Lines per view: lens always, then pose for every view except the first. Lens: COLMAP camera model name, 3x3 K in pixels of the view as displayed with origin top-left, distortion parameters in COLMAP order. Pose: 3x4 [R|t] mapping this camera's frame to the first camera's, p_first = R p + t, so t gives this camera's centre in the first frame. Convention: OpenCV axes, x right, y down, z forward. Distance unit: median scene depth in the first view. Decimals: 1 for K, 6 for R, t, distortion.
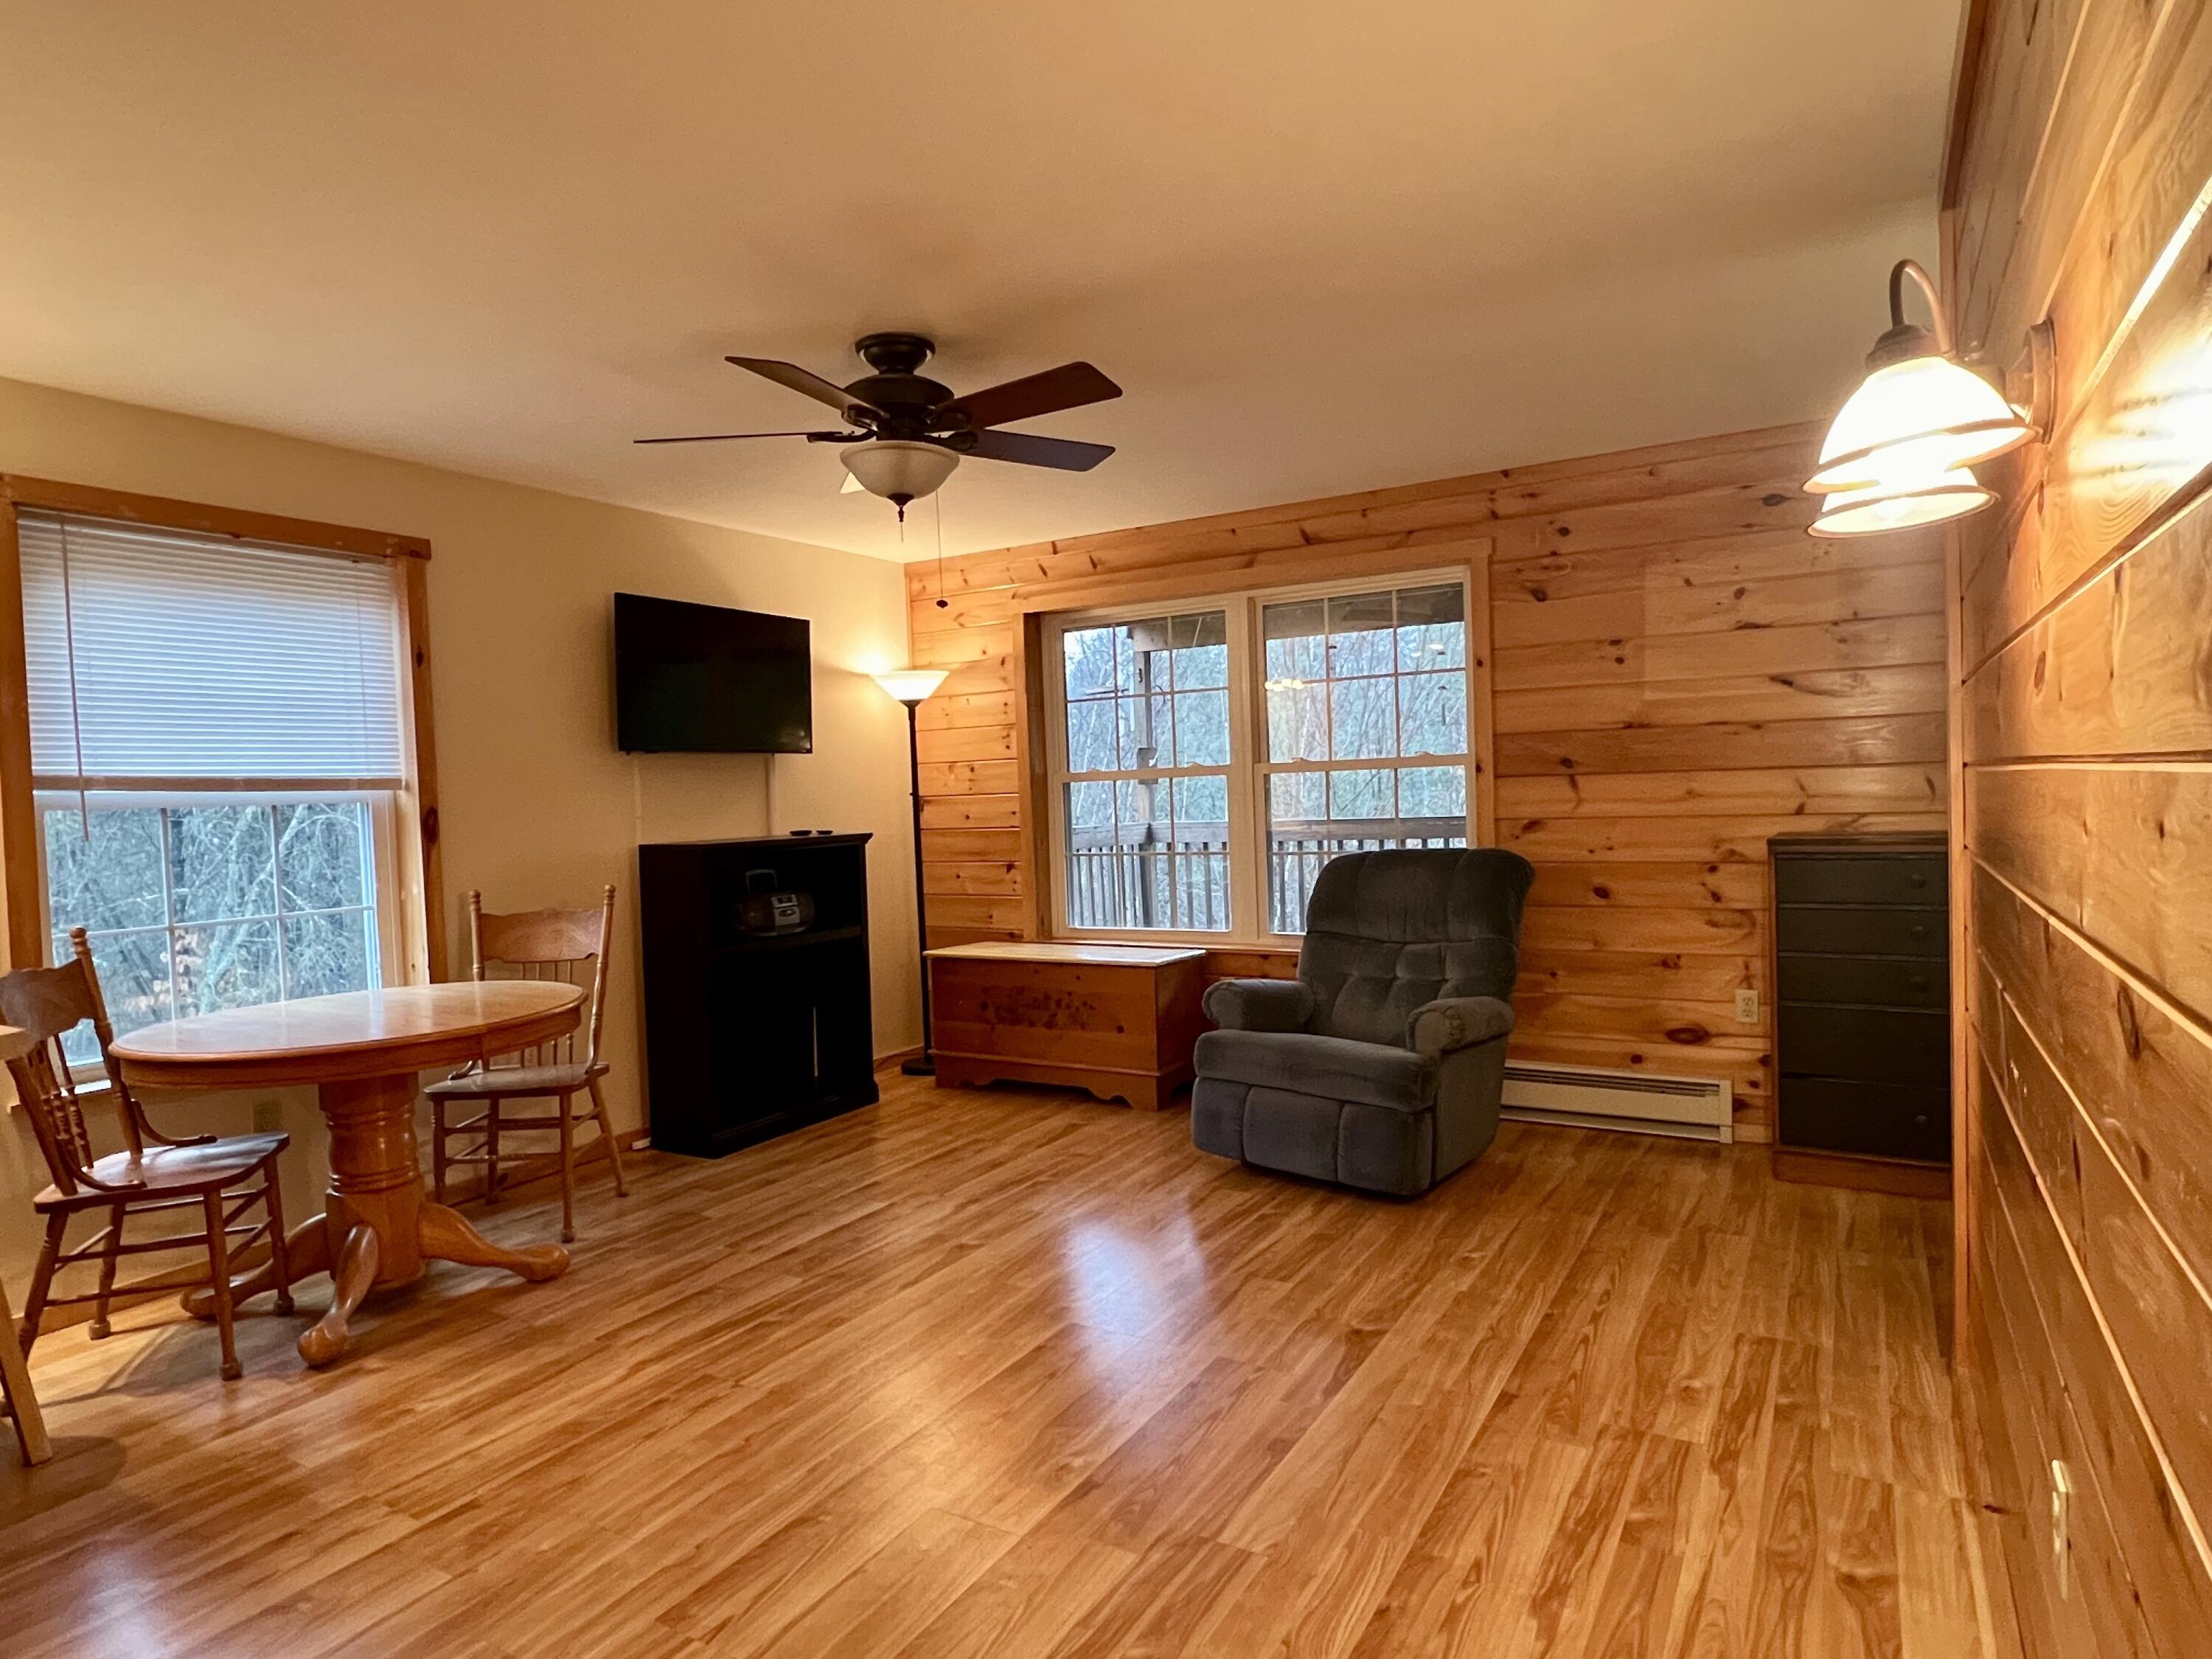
lens RADIAL K [[1252.5, 0, 1086.3], [0, 1252.5, 839.1], [0, 0, 1]] dist [-0.000800, 0.003025]
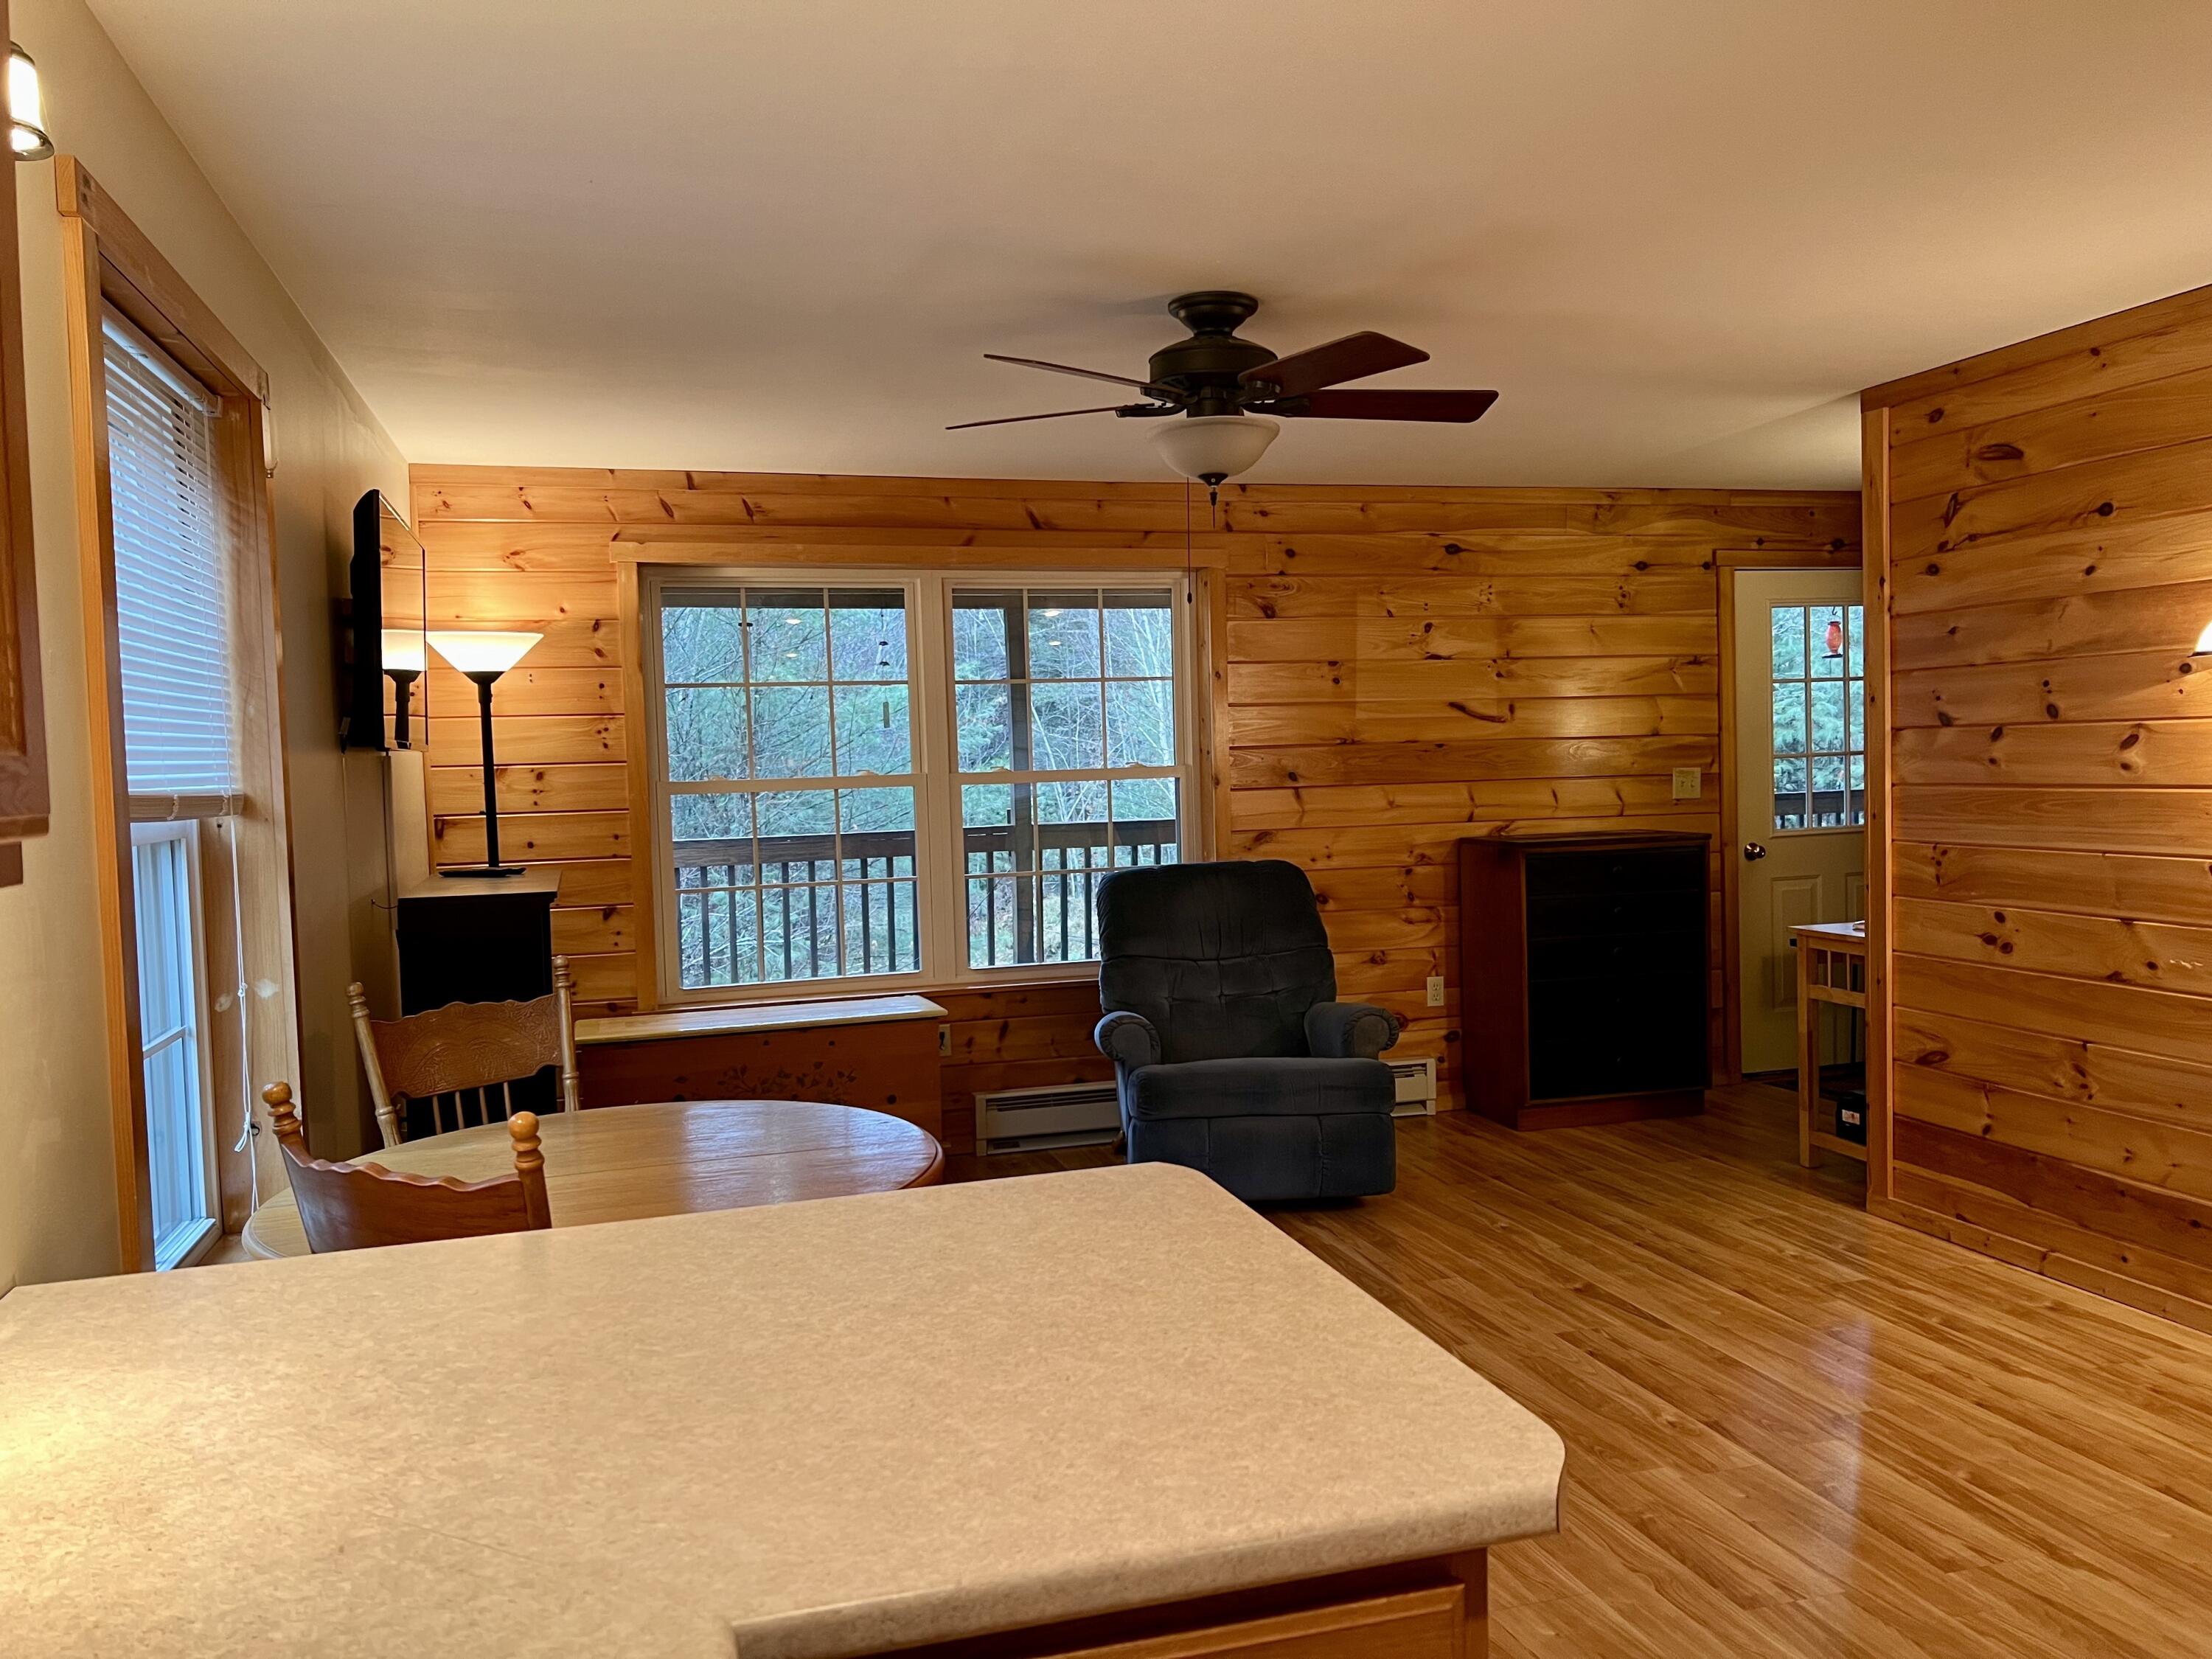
lens RADIAL K [[1664.5, 0, 1095.4], [0, 1664.5, 826.6], [0, 0, 1]] dist [0.045530, -0.034646]
pose [[0.679372, -0.016908, 0.733599, -0.791609], [0.031667, 0.999479, -0.006290, -0.016145], [-0.733111, 0.027504, 0.679553, 0.195937]]
